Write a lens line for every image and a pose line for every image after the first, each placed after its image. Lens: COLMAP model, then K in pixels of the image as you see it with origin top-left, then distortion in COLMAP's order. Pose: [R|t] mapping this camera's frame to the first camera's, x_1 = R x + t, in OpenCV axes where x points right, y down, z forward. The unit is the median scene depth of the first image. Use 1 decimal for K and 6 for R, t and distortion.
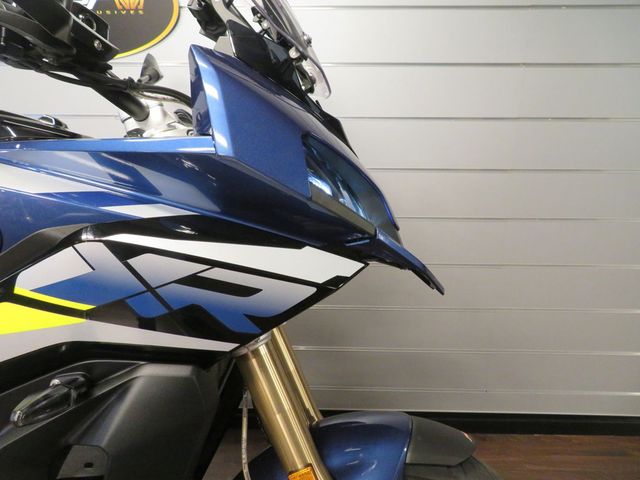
lens RADIAL K [[468.2, 0, 320.0], [0, 468.2, 240.0], [0, 0, 1]] dist [-0.002067, 0.001744]
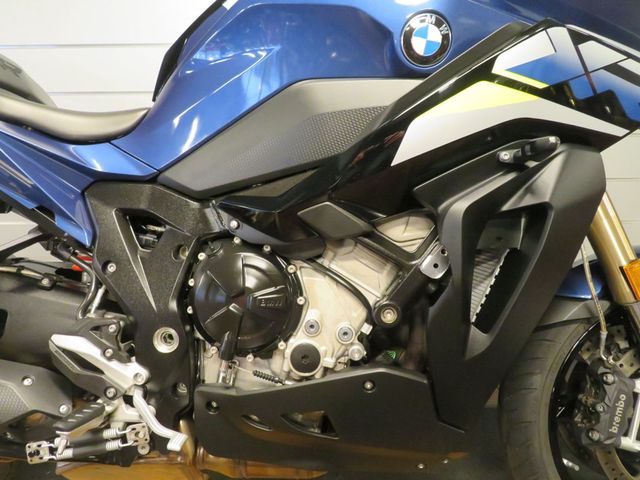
lens RADIAL K [[485.6, 0, 291.5], [0, 485.6, 239.1], [0, 0, 1]] dist [-0.000915, -0.000837]
pose [[0.999748, -0.022349, -0.001987, -1.137039], [0.022363, 0.999723, 0.007359, 0.512194], [0.001822, -0.007401, 0.999971, -0.298665]]
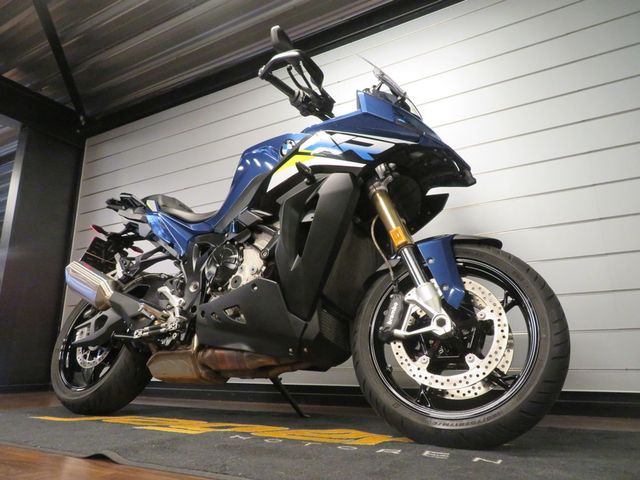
lens RADIAL K [[468.2, 0, 320.0], [0, 468.2, 240.0], [0, 0, 1]] dist [-0.002067, 0.001744]
pose [[0.885078, -0.138239, -0.444440, 0.783325], [-0.100336, 0.875757, -0.472210, 2.038570], [0.454499, 0.462536, 0.761243, -1.046699]]
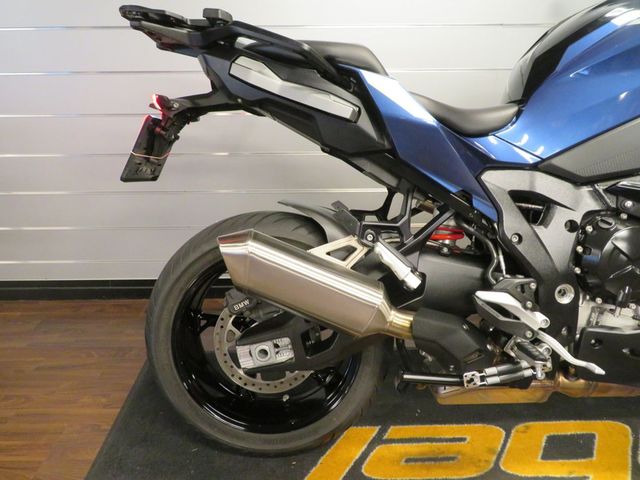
lens RADIAL K [[468.2, 0, 320.0], [0, 468.2, 240.0], [0, 0, 1]] dist [-0.002067, 0.001744]
pose [[0.998359, -0.037121, 0.043615, -2.635688], [0.031770, 0.992558, 0.117553, 0.355765], [-0.047654, -0.115974, 0.992108, -0.598120]]
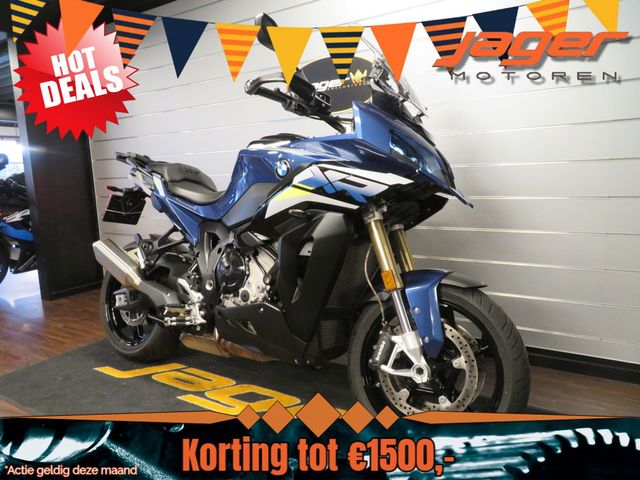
lens RADIAL K [[468.2, 0, 320.0], [0, 468.2, 240.0], [0, 0, 1]] dist [-0.002067, 0.001744]
pose [[0.852777, 0.037038, -0.520961, 1.126312], [-0.087191, 0.993580, -0.072086, 0.673908], [0.514946, 0.106896, 0.850531, -1.502551]]
